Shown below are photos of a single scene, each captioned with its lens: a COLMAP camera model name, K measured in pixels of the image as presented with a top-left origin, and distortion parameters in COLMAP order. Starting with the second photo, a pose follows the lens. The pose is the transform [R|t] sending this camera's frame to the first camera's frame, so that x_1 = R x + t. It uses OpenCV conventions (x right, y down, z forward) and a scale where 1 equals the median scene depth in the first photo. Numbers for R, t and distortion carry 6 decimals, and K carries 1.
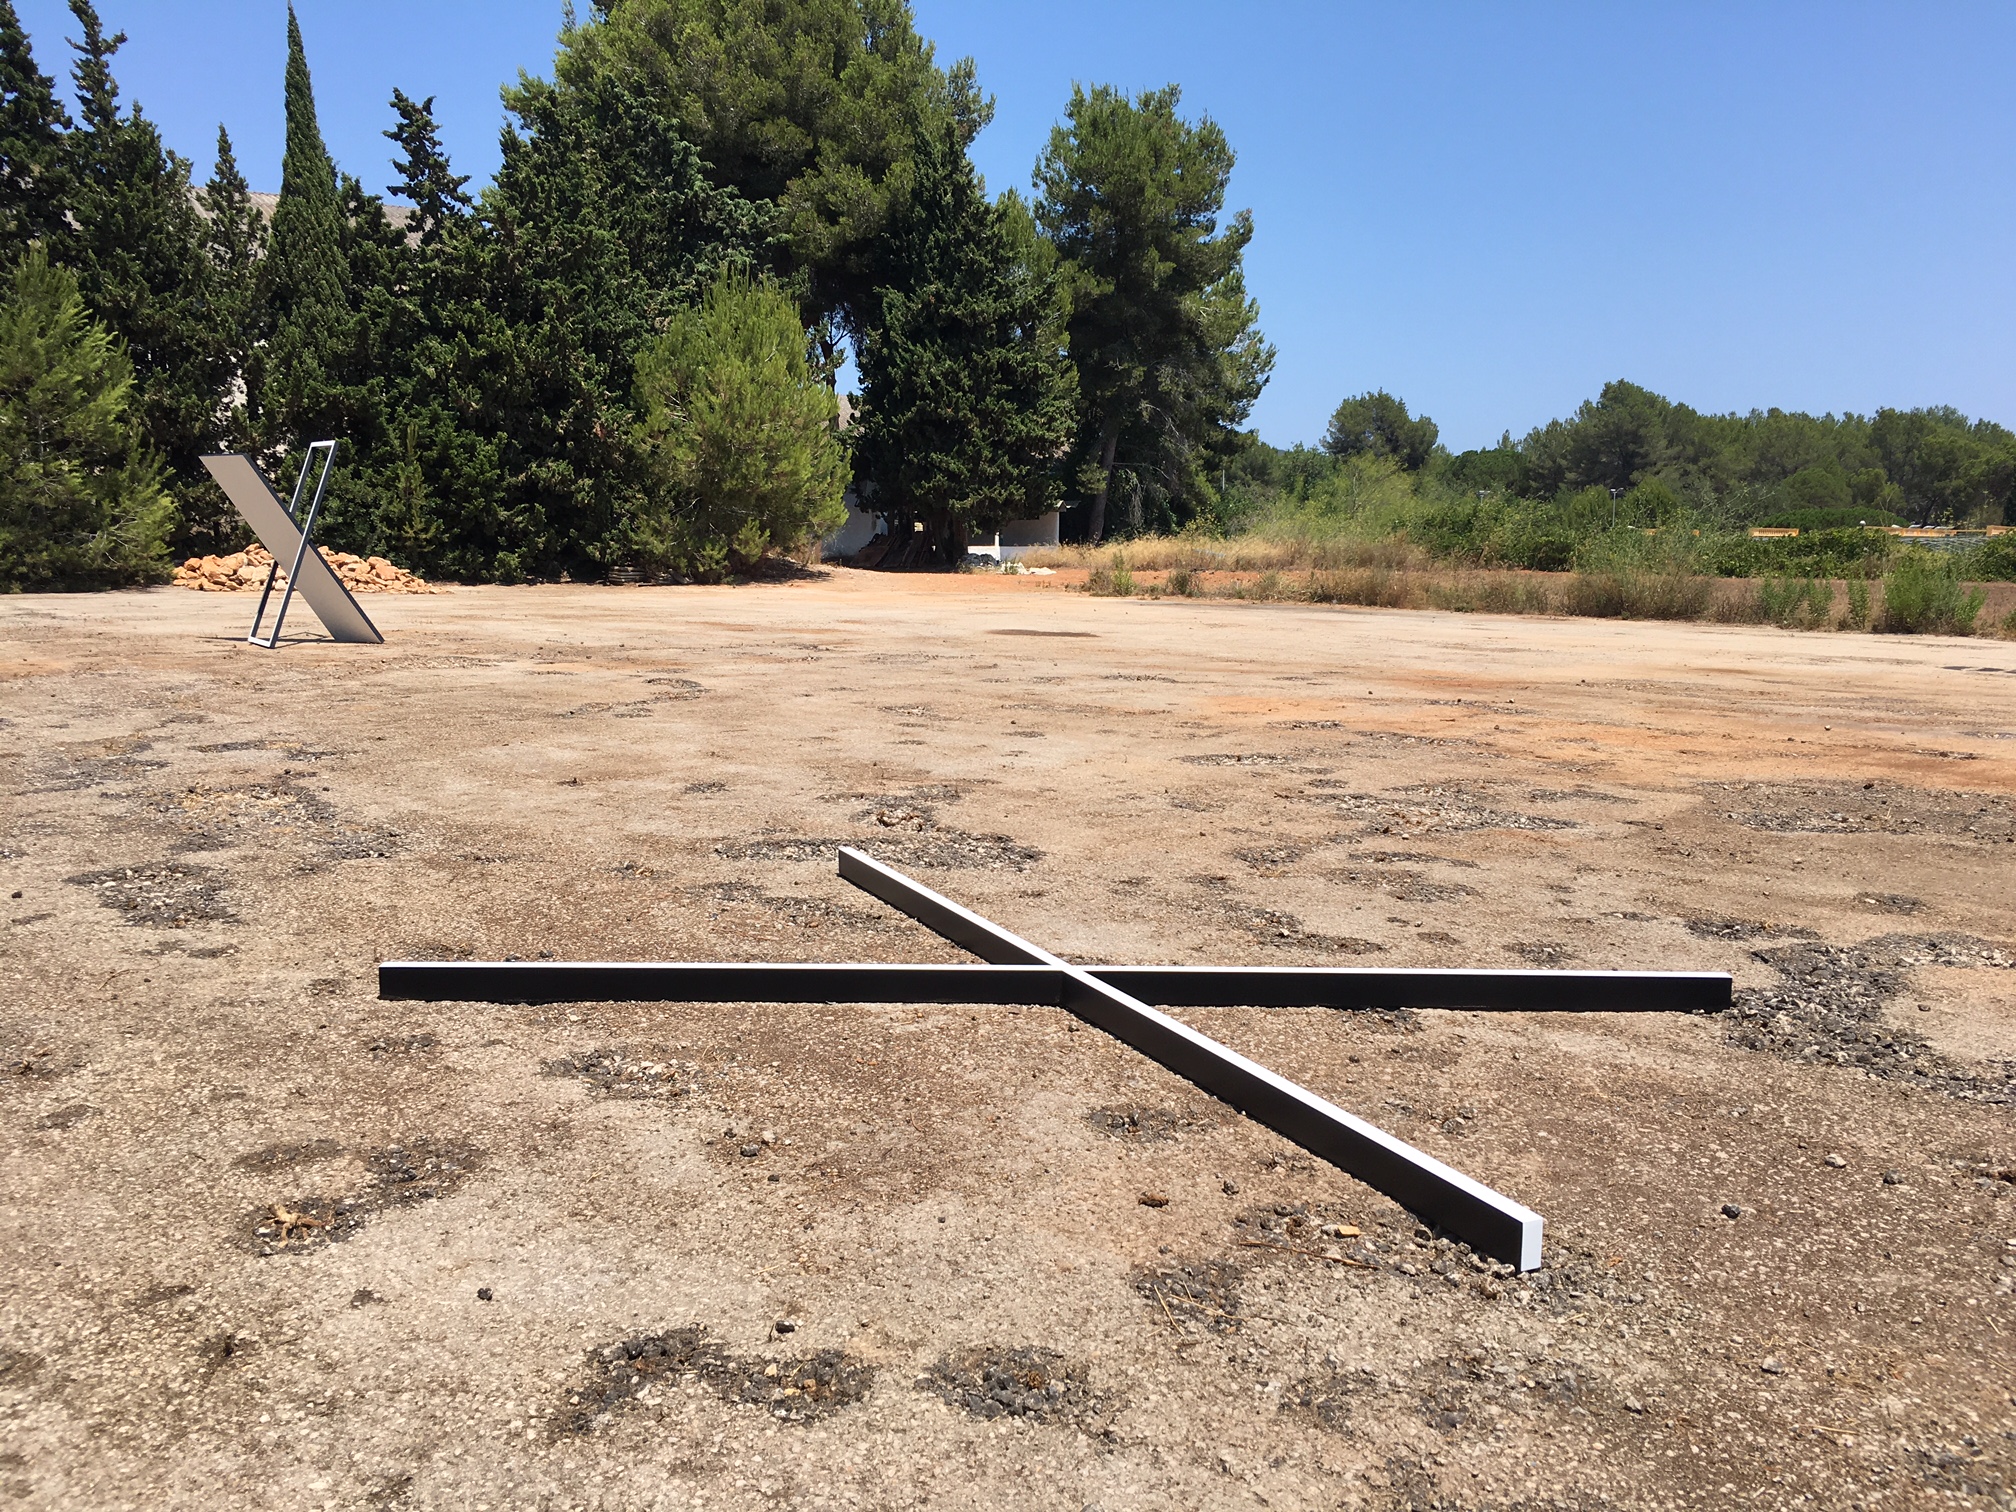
lens RADIAL K [[1711.3, 0, 1011.6], [0, 1711.3, 729.5], [0, 0, 1]] dist [0.081922, -0.099001]
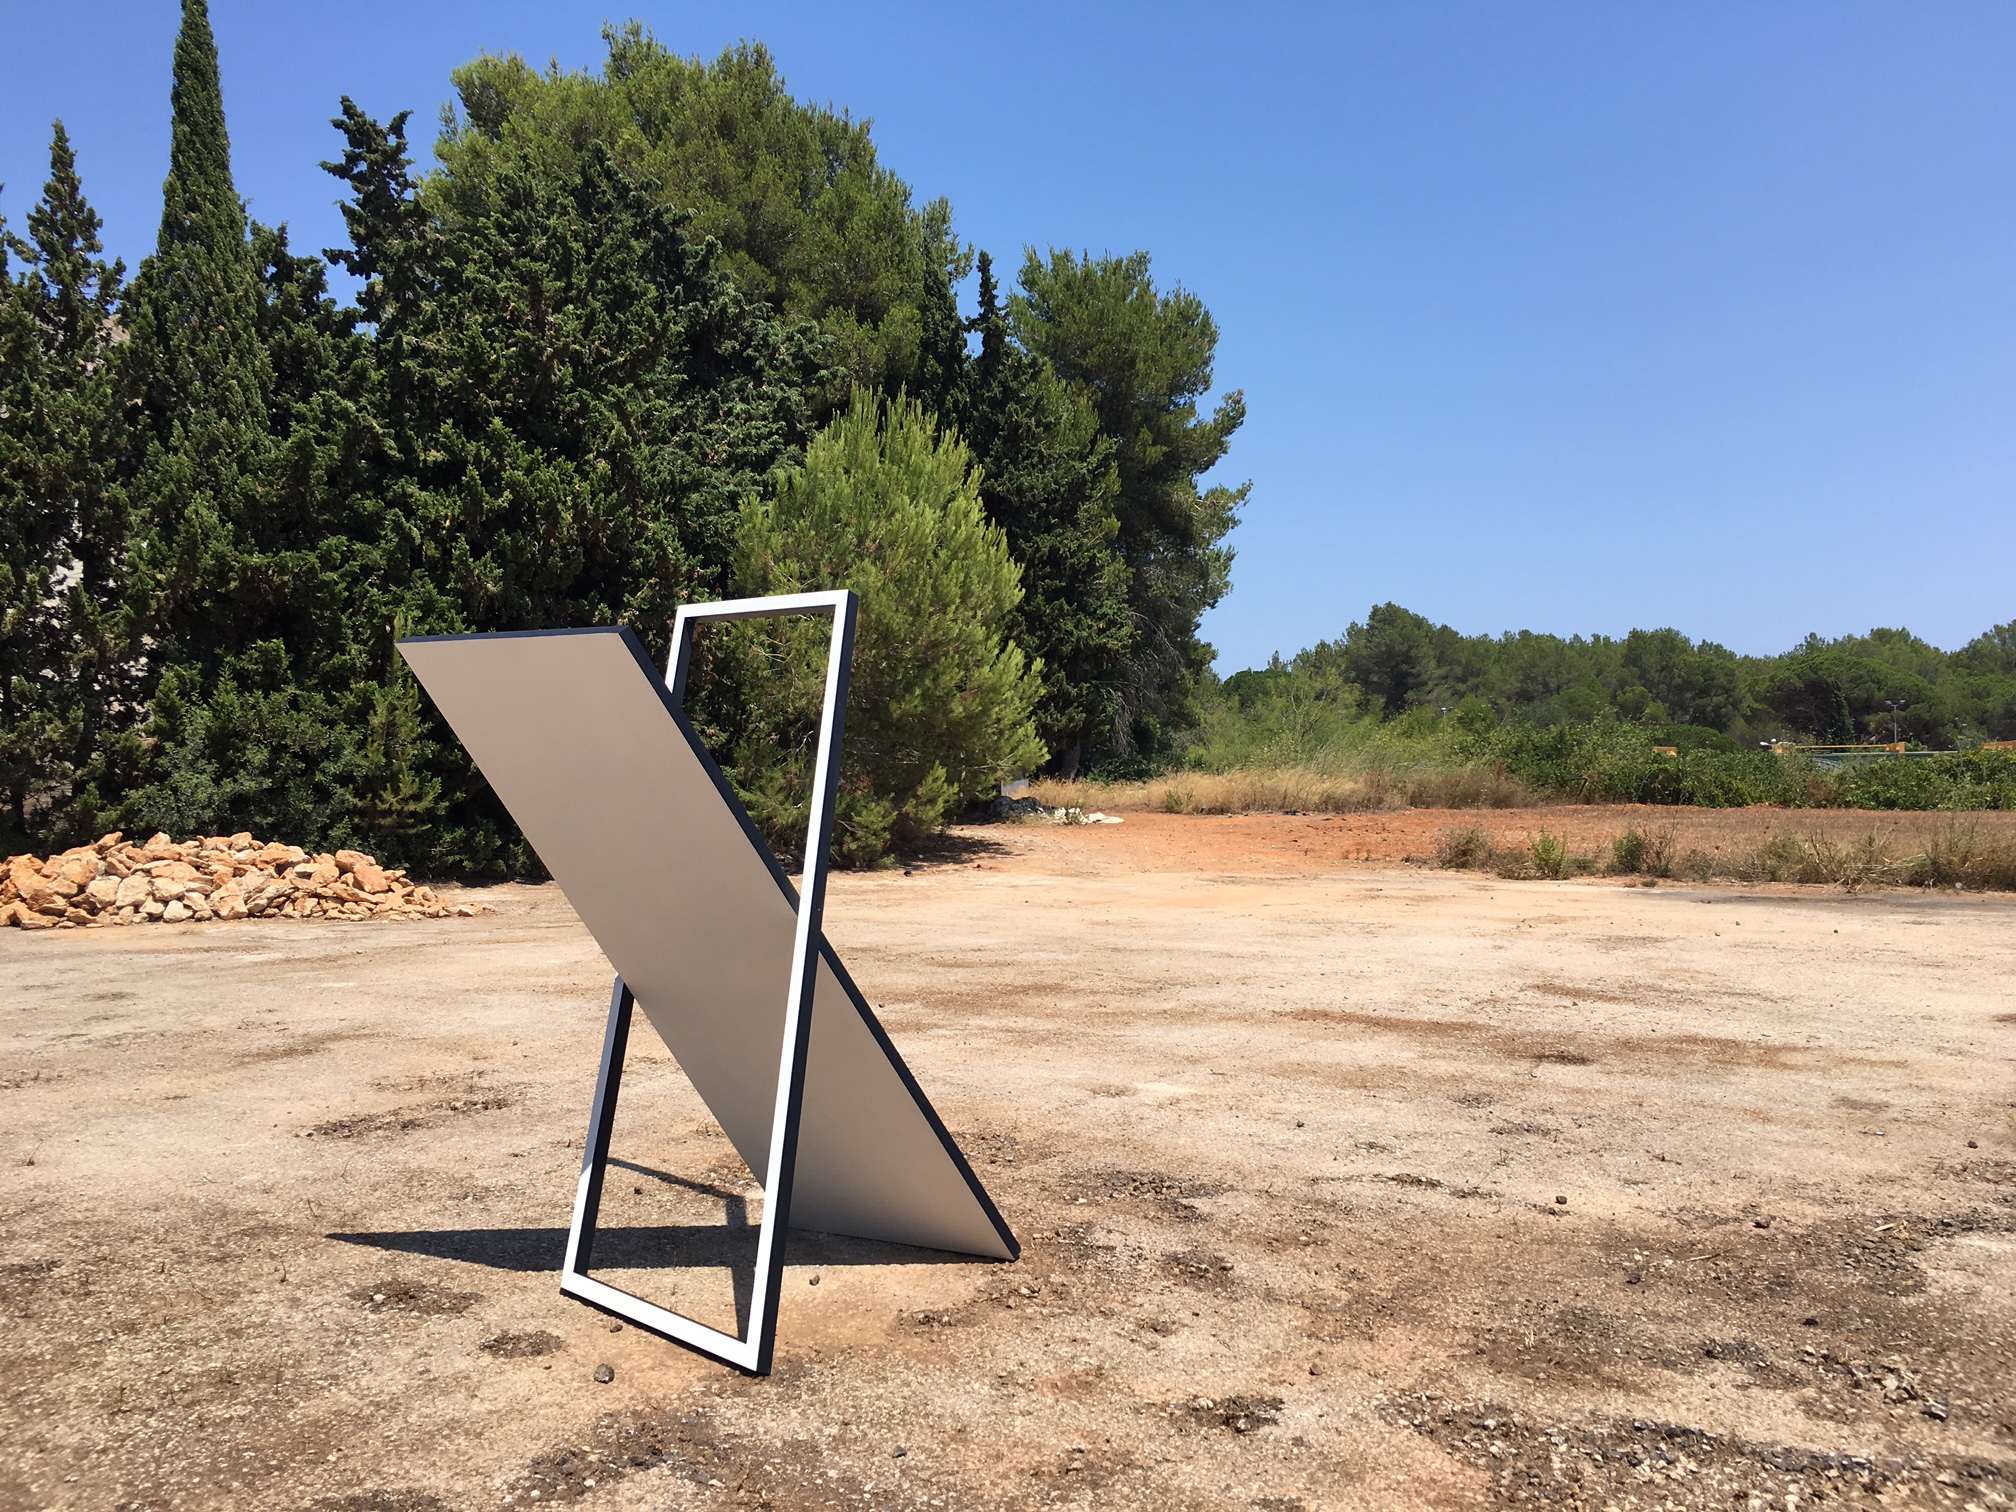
lens RADIAL K [[1711.3, 0, 1011.6], [0, 1711.3, 729.5], [0, 0, 1]] dist [0.081922, -0.099001]
pose [[0.986746, -0.012442, 0.161794, -0.218845], [0.033122, 0.991507, -0.125762, -0.054340], [-0.158855, 0.129454, 0.978778, 0.371863]]
